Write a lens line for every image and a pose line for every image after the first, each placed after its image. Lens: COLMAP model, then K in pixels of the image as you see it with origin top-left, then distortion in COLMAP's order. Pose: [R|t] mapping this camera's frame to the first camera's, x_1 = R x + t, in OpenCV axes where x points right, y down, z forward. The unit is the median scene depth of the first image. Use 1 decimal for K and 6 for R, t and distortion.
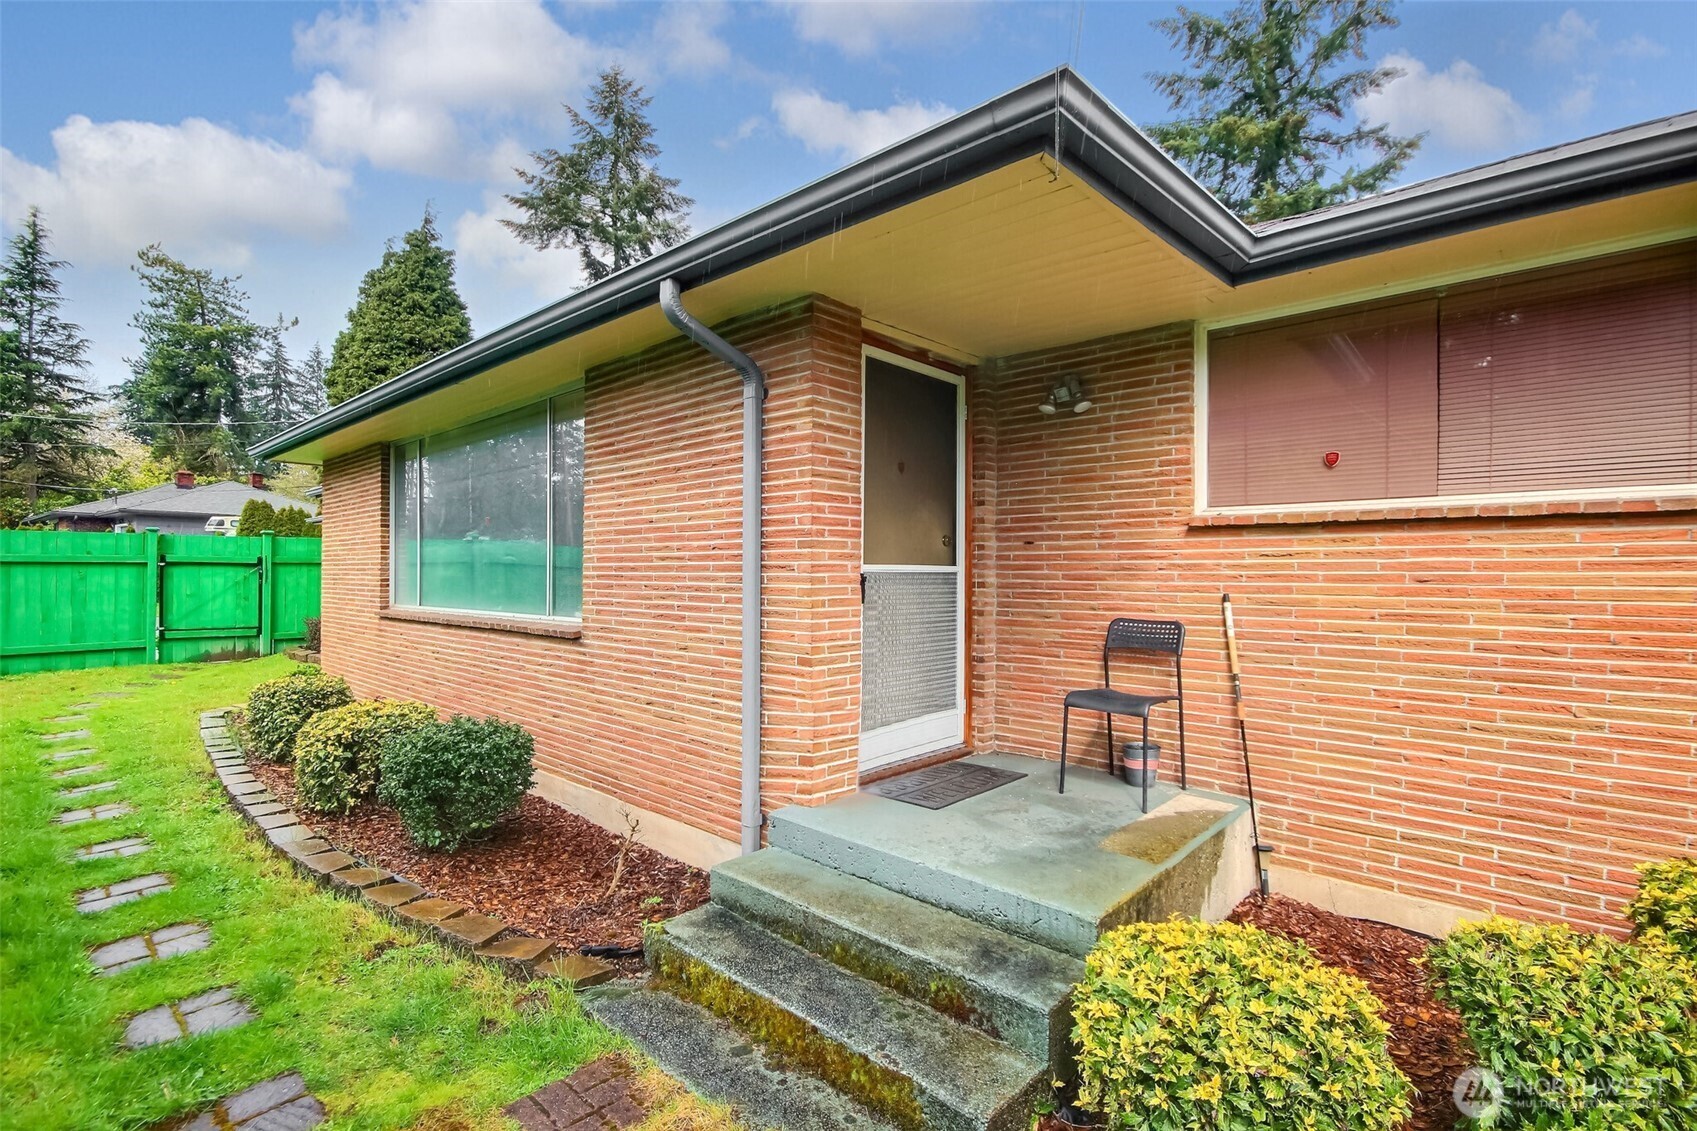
lens RADIAL K [[872.1, 0, 849.6], [0, 872.1, 564.7], [0, 0, 1]] dist [0.004014, 0.001338]
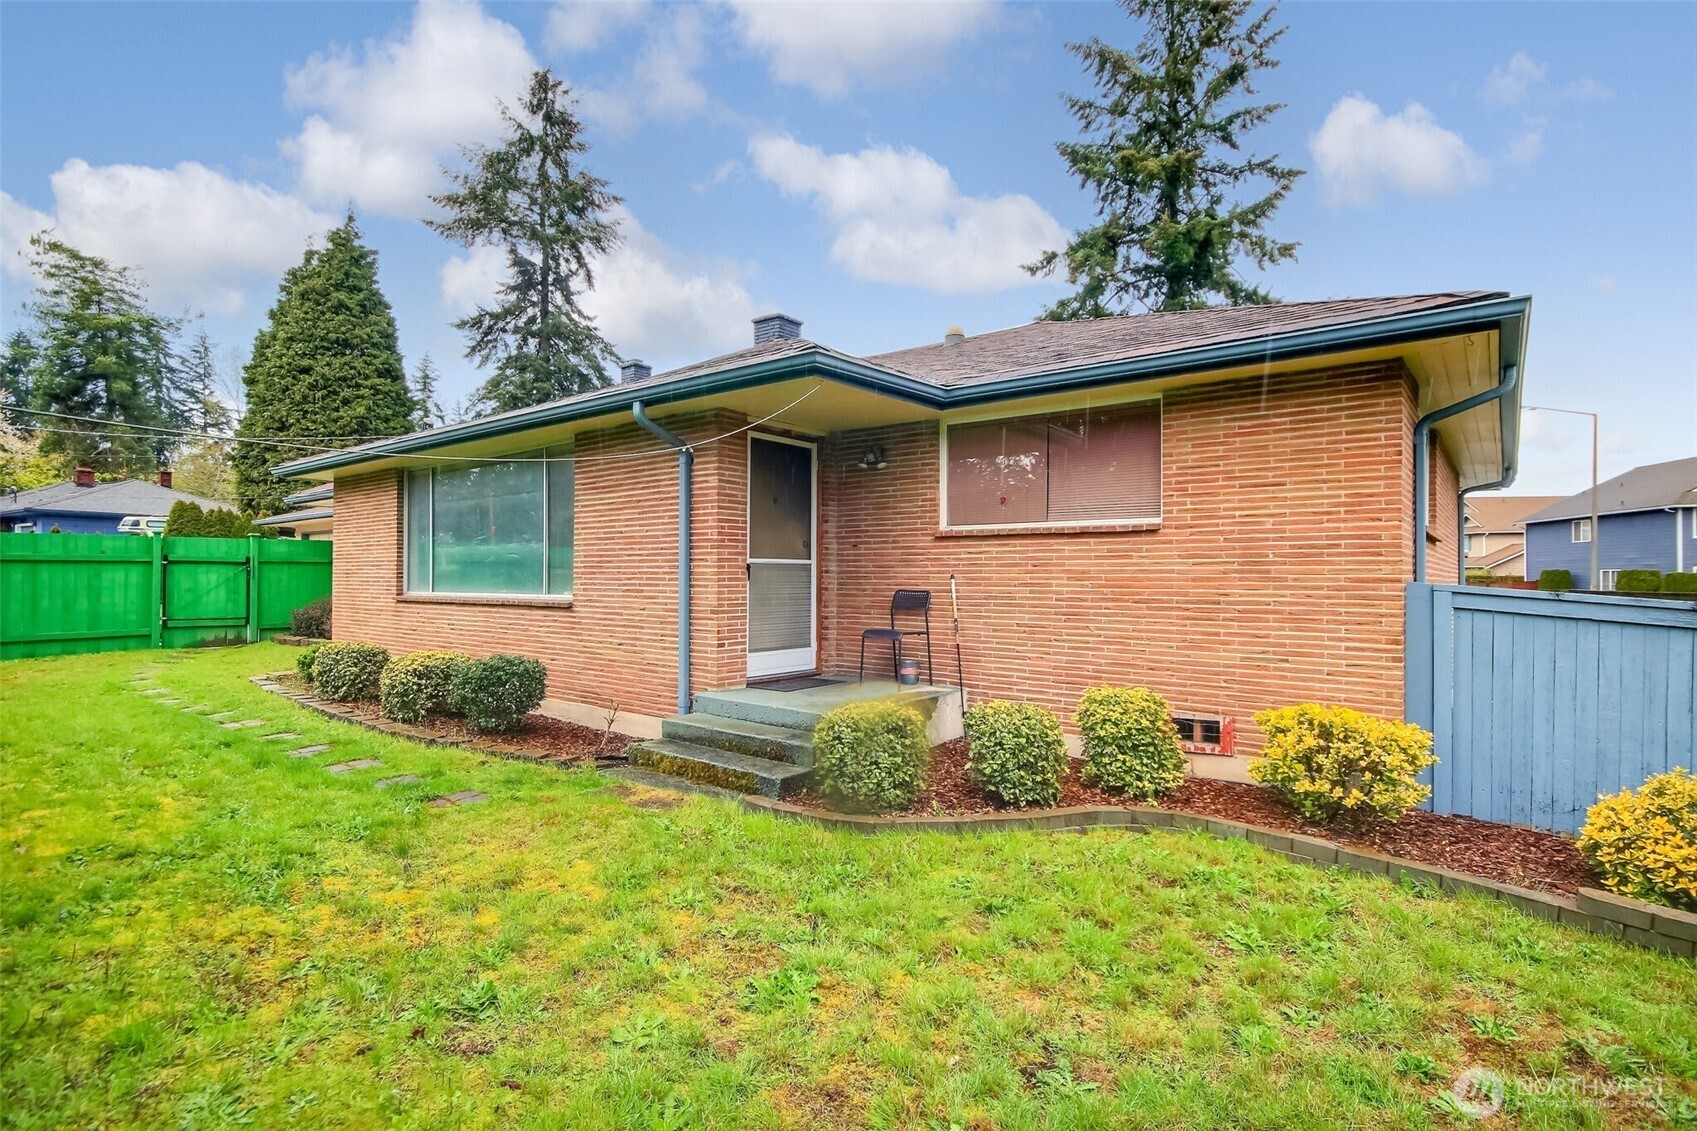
lens RADIAL K [[895.0, 0, 853.5], [0, 895.0, 563.6], [0, 0, 1]] dist [0.004962, 0.001311]
pose [[0.997034, -0.000810, 0.076964, 0.071648], [0.001021, 0.999996, -0.002700, 0.012930], [-0.076962, 0.002771, 0.997030, -0.662163]]
